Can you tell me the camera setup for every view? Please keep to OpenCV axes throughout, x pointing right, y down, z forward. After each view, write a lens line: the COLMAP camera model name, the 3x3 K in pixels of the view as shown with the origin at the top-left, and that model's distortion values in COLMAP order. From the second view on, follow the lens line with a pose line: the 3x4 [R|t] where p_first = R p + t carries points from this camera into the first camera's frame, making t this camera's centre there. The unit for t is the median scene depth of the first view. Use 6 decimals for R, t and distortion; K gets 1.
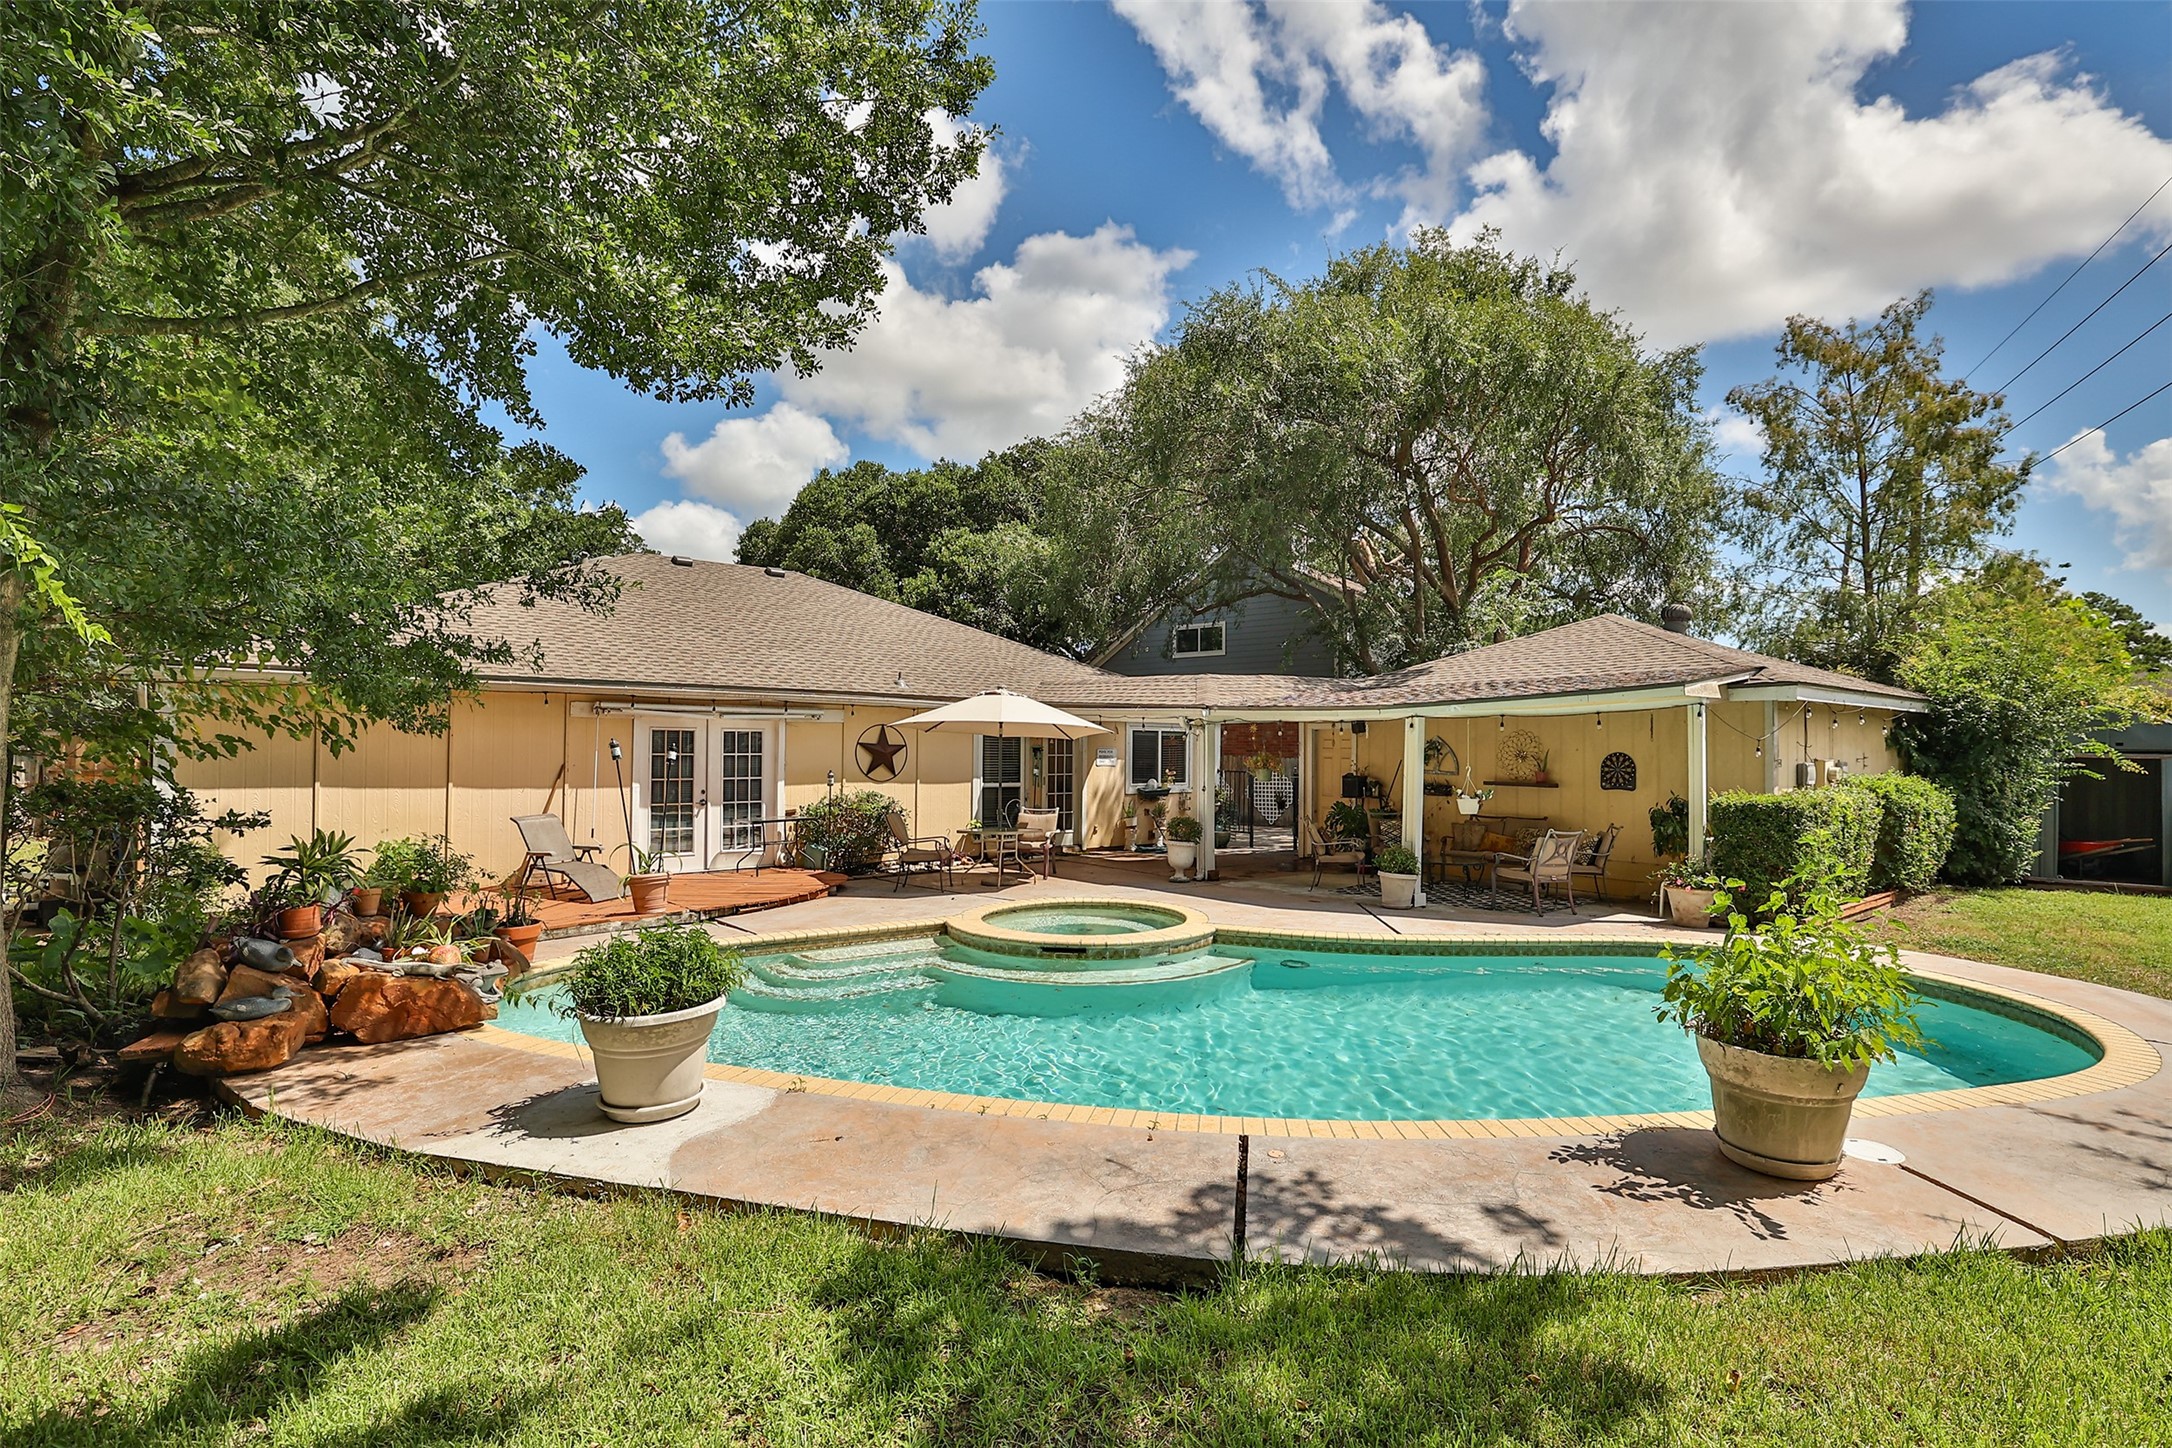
lens RADIAL K [[981.0, 0, 1069.5], [0, 981.0, 734.7], [0, 0, 1]] dist [-0.007444, 0.000046]
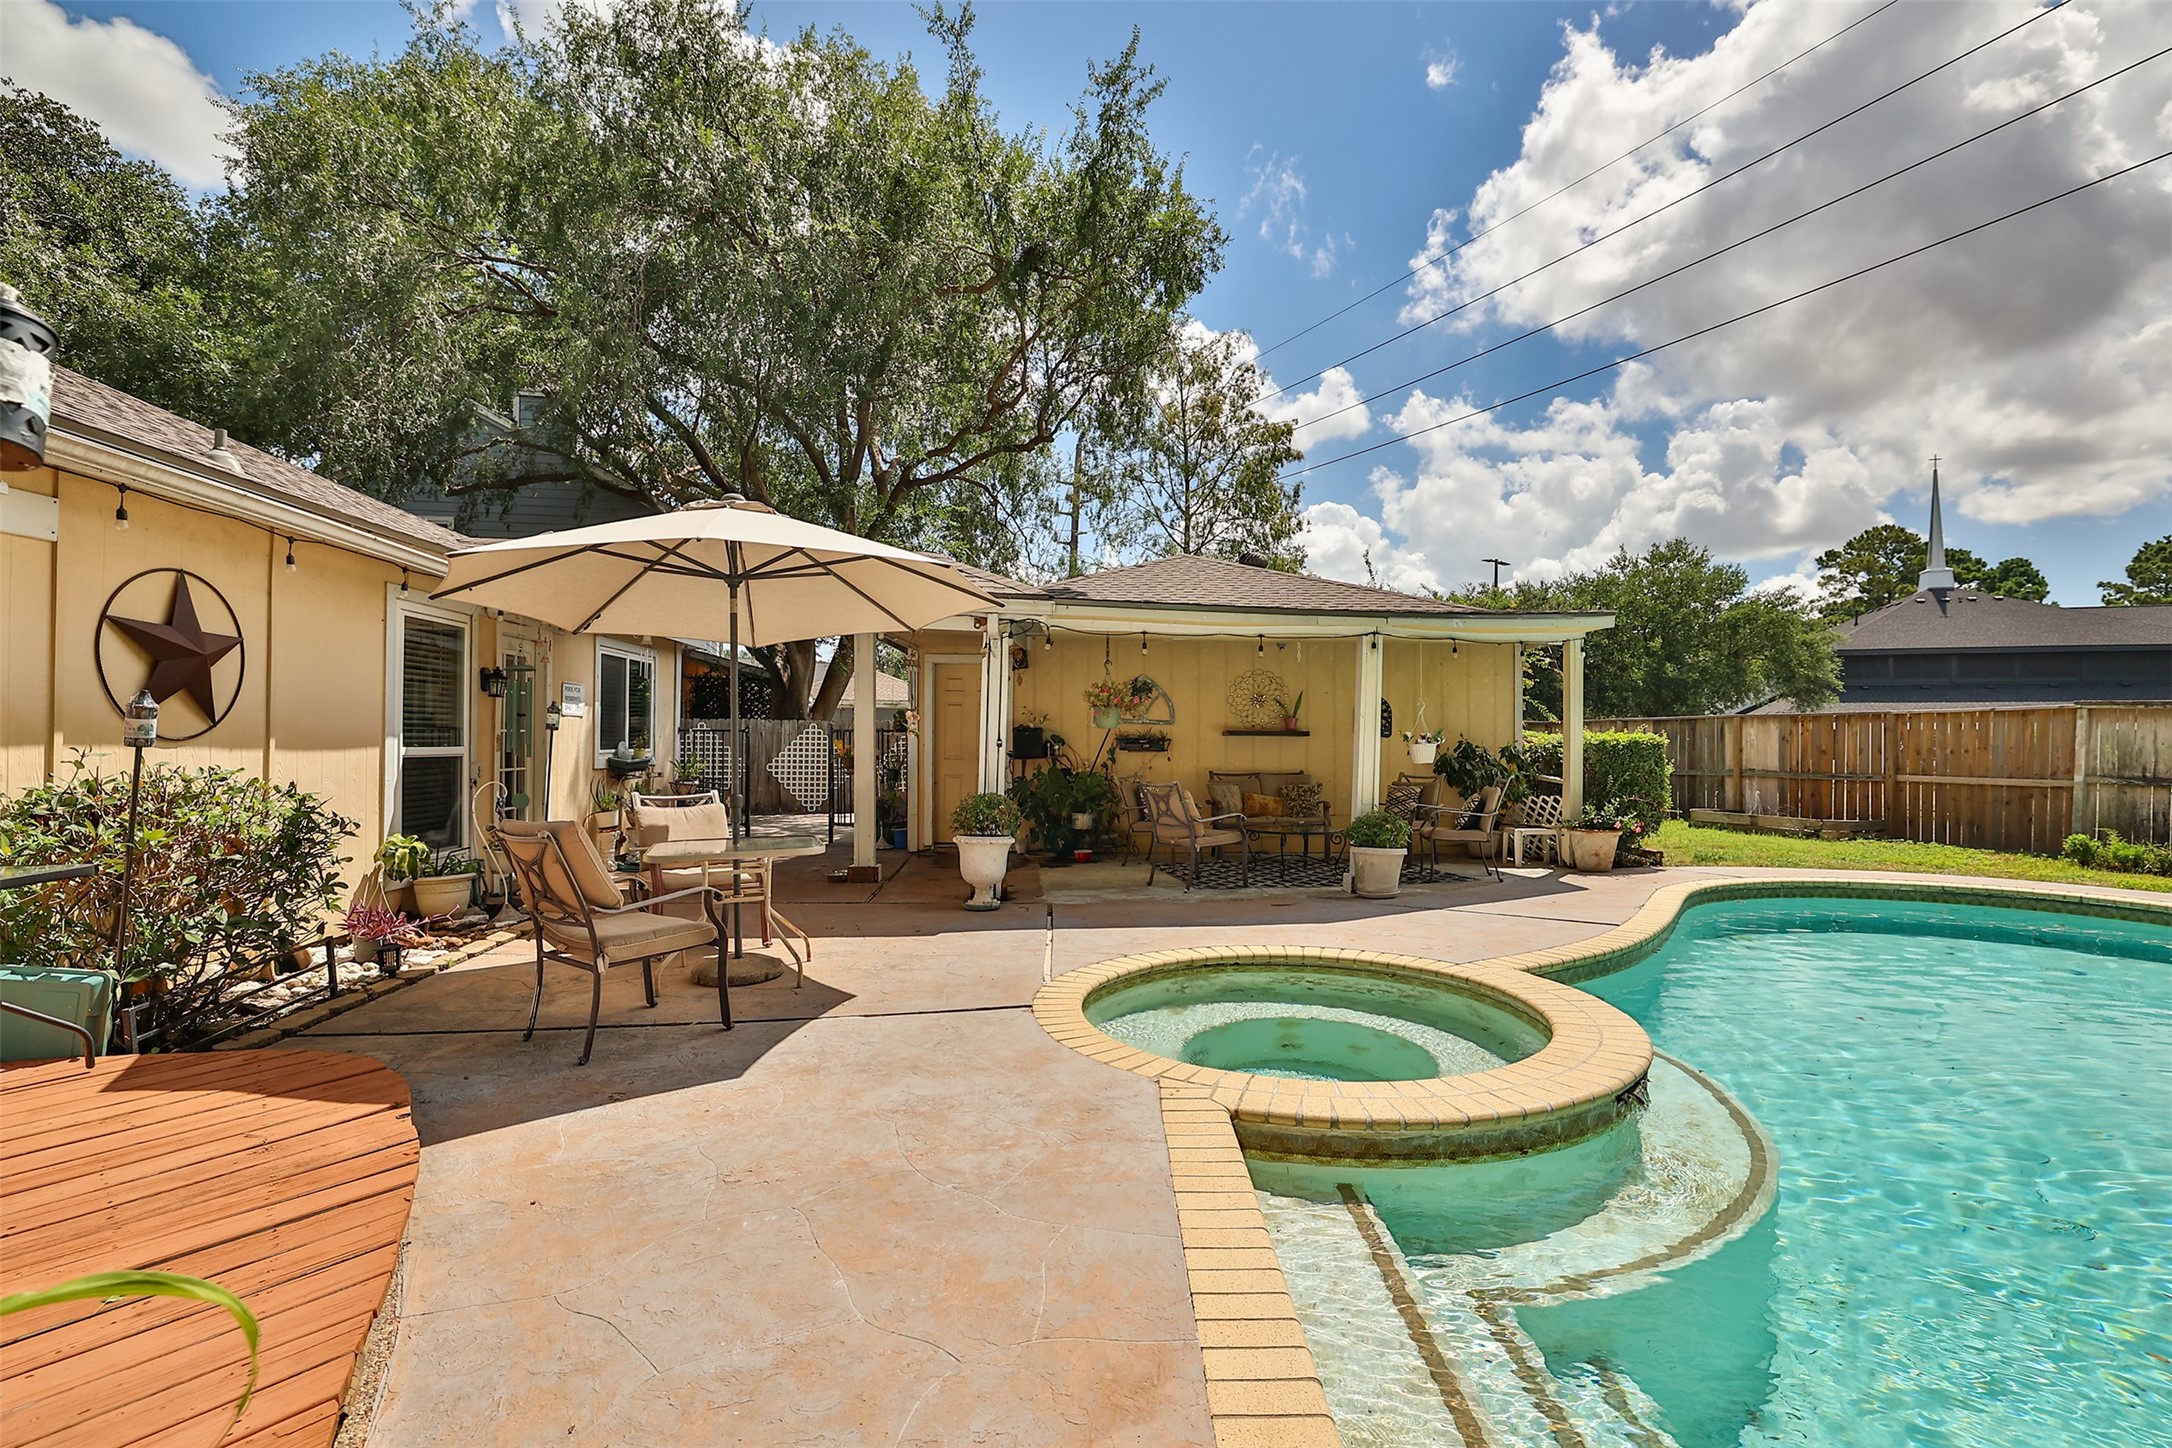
lens RADIAL K [[981.0, 0, 1068.8], [0, 981.0, 739.6], [0, 0, 1]] dist [-0.007444, 0.000046]
pose [[0.593208, -0.007167, 0.805017, -0.306042], [-0.011786, 0.999776, 0.017585, 0.041764], [-0.804963, -0.019920, 0.592991, 0.619051]]
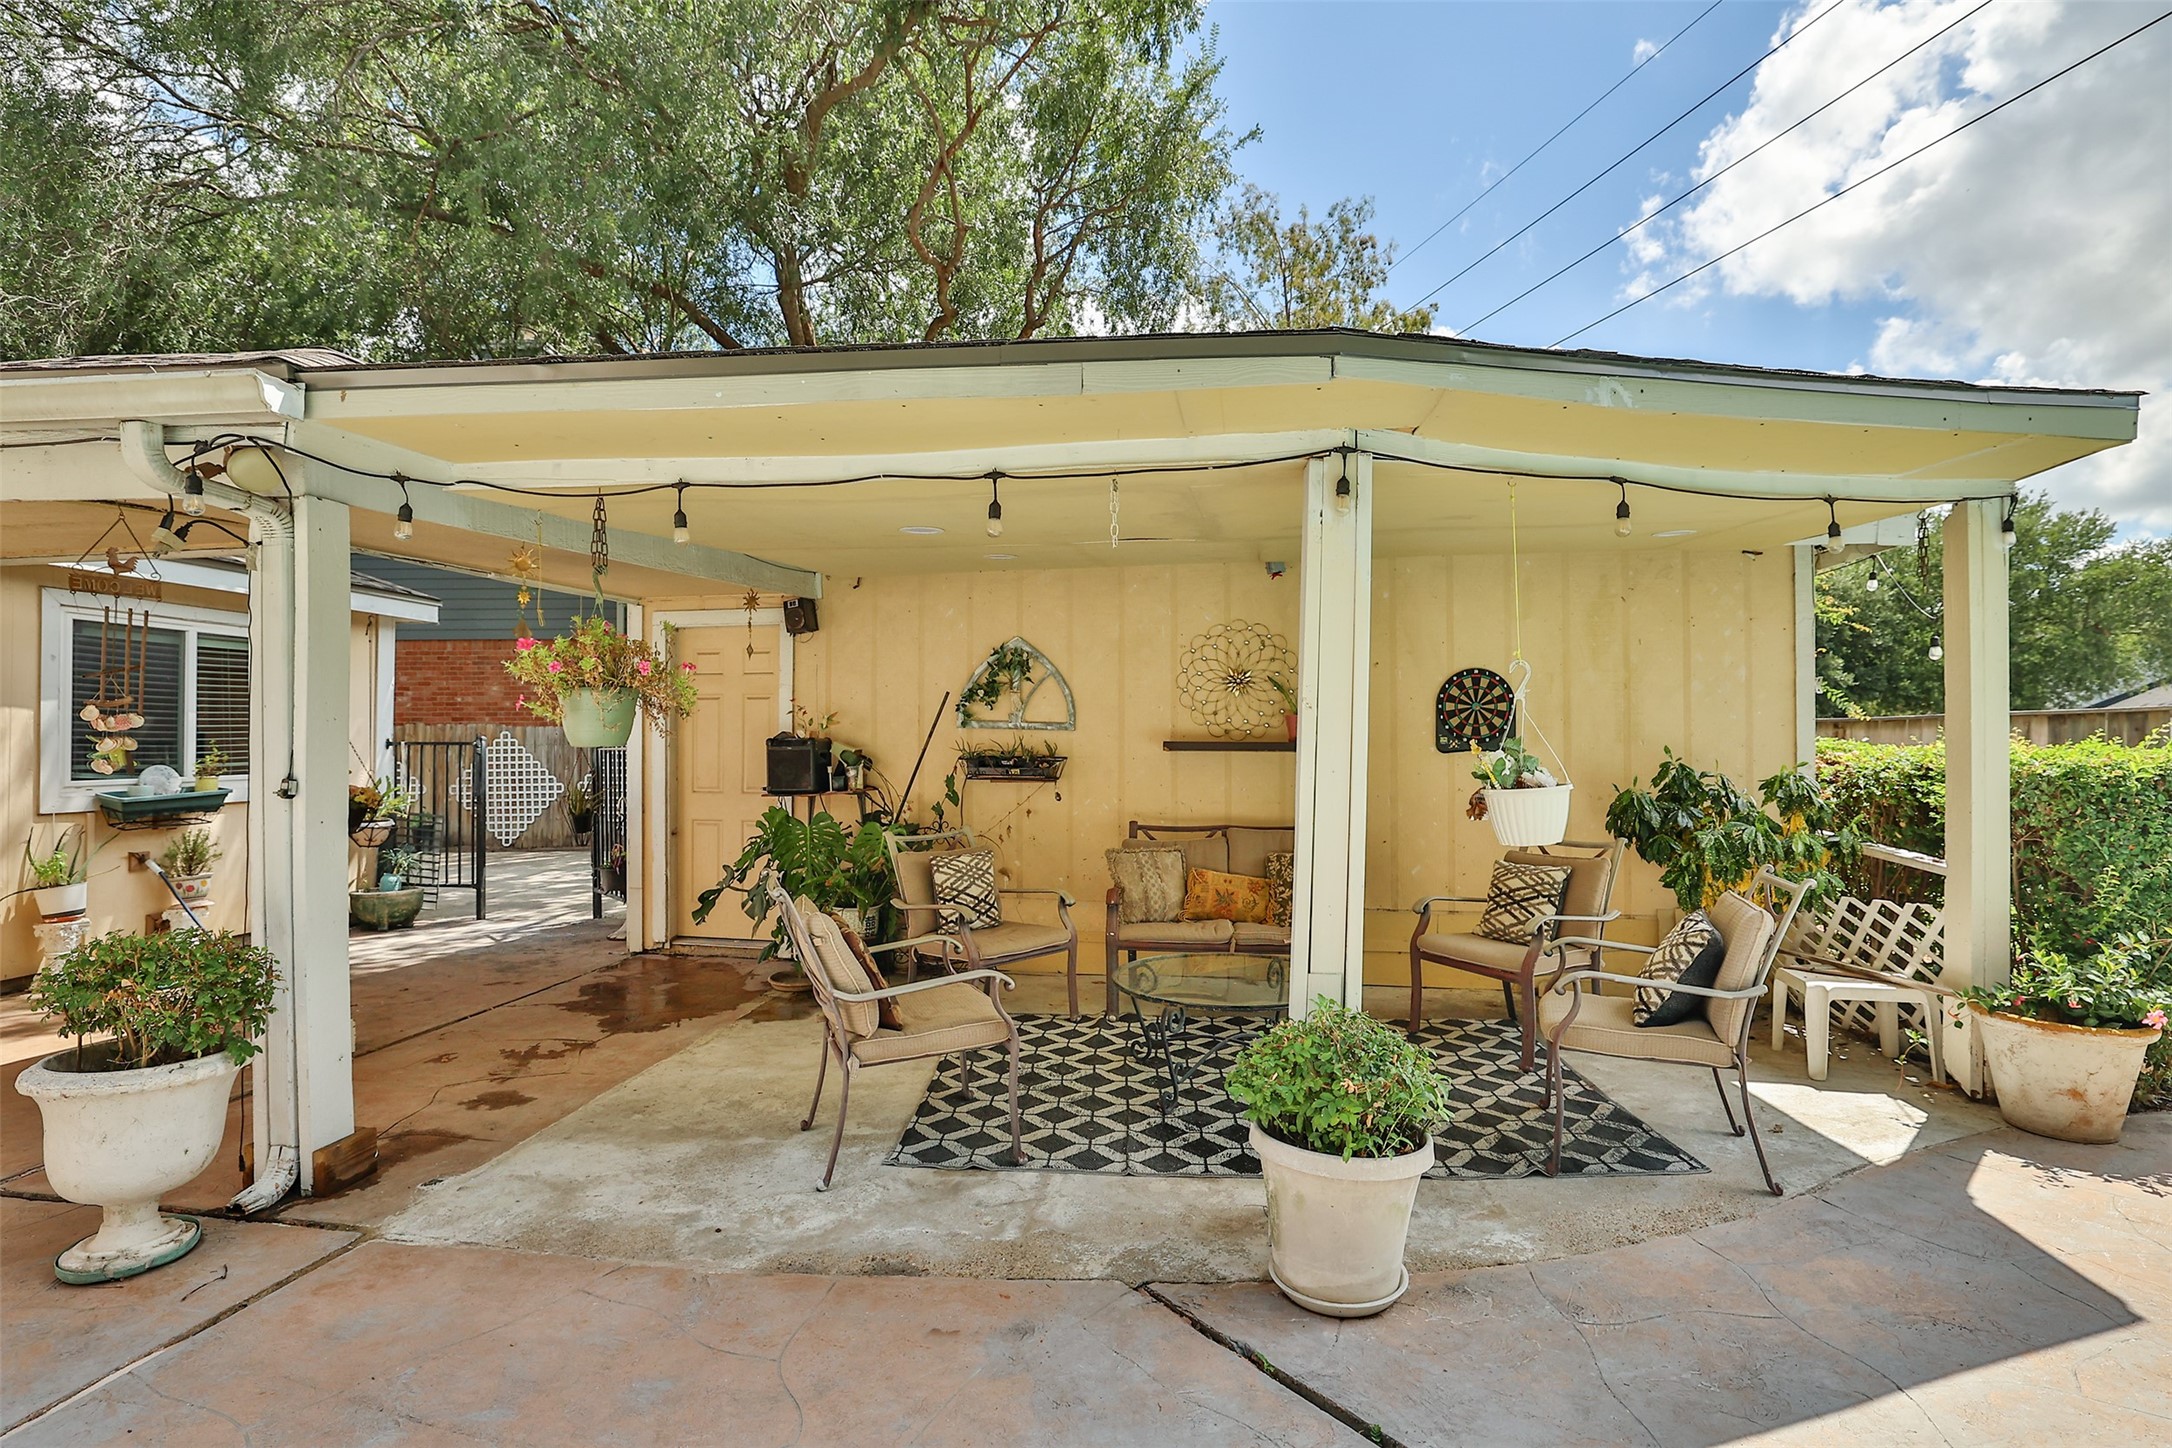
lens RADIAL K [[981.0, 0, 1079.5], [0, 981.0, 714.3], [0, 0, 1]] dist [-0.007444, 0.000046]
pose [[0.729100, 0.011838, 0.684304, 0.115079], [-0.004774, 0.999914, -0.012211, 0.040825], [-0.684390, 0.005636, 0.729094, 0.718317]]
